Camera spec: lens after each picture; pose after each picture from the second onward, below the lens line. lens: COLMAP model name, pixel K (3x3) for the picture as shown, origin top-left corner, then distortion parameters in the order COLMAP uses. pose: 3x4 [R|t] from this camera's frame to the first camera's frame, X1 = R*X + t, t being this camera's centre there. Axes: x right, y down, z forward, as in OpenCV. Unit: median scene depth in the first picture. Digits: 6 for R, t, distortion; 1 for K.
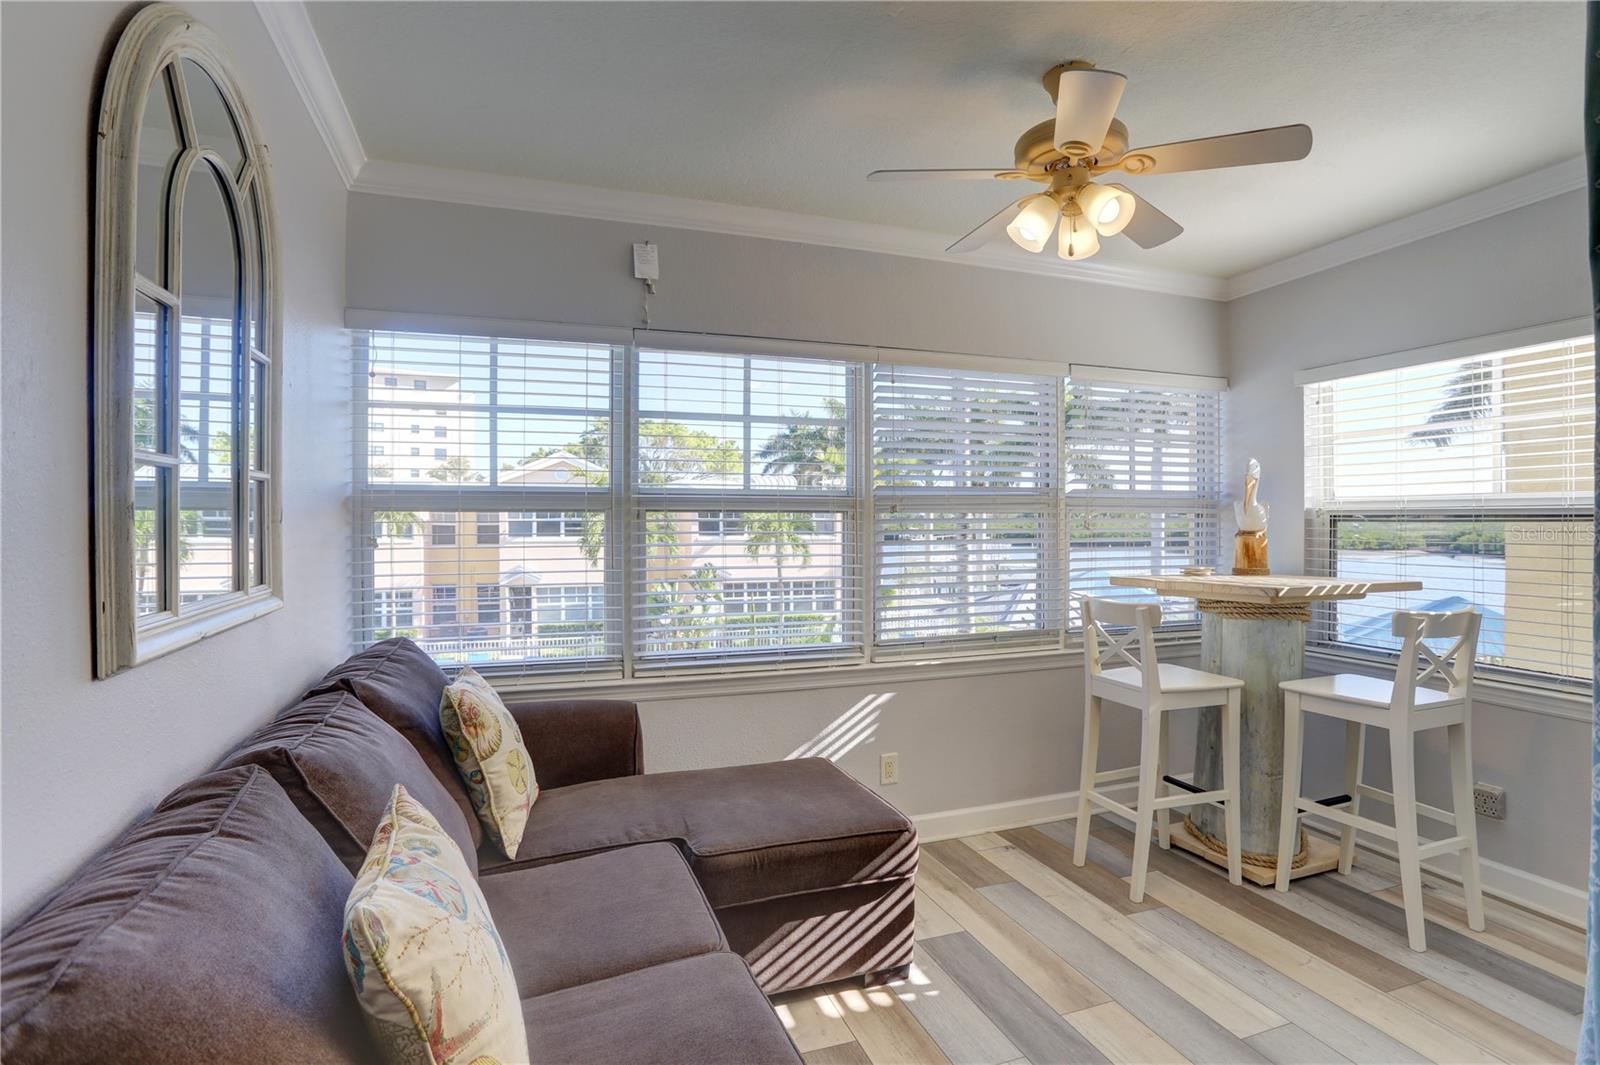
lens RADIAL K [[783.4, 0, 791.2], [0, 783.4, 529.7], [0, 0, 1]] dist [-0.047570, 0.000193]
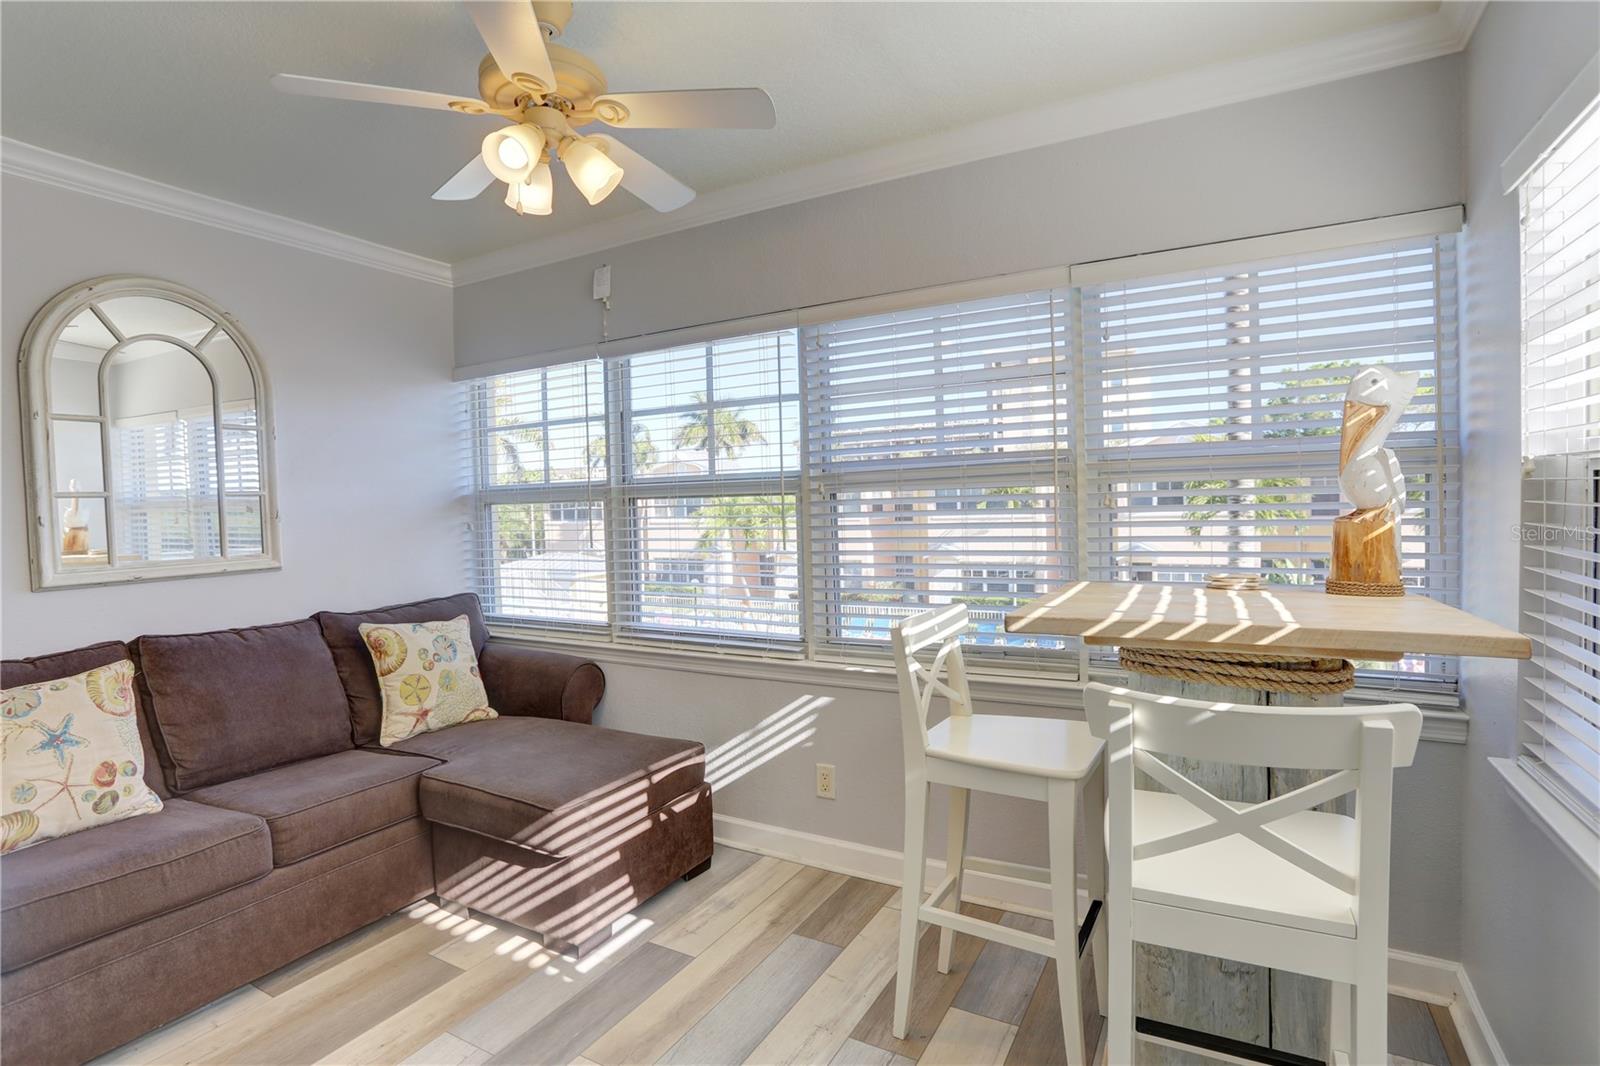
lens RADIAL K [[783.4, 0, 791.2], [0, 783.4, 530.2], [0, 0, 1]] dist [-0.047570, 0.000193]
pose [[0.661468, 0.009863, -0.749909, 0.840826], [0.014349, 0.999564, 0.025803, -0.004035], [0.749836, -0.027828, 0.661038, 0.428599]]
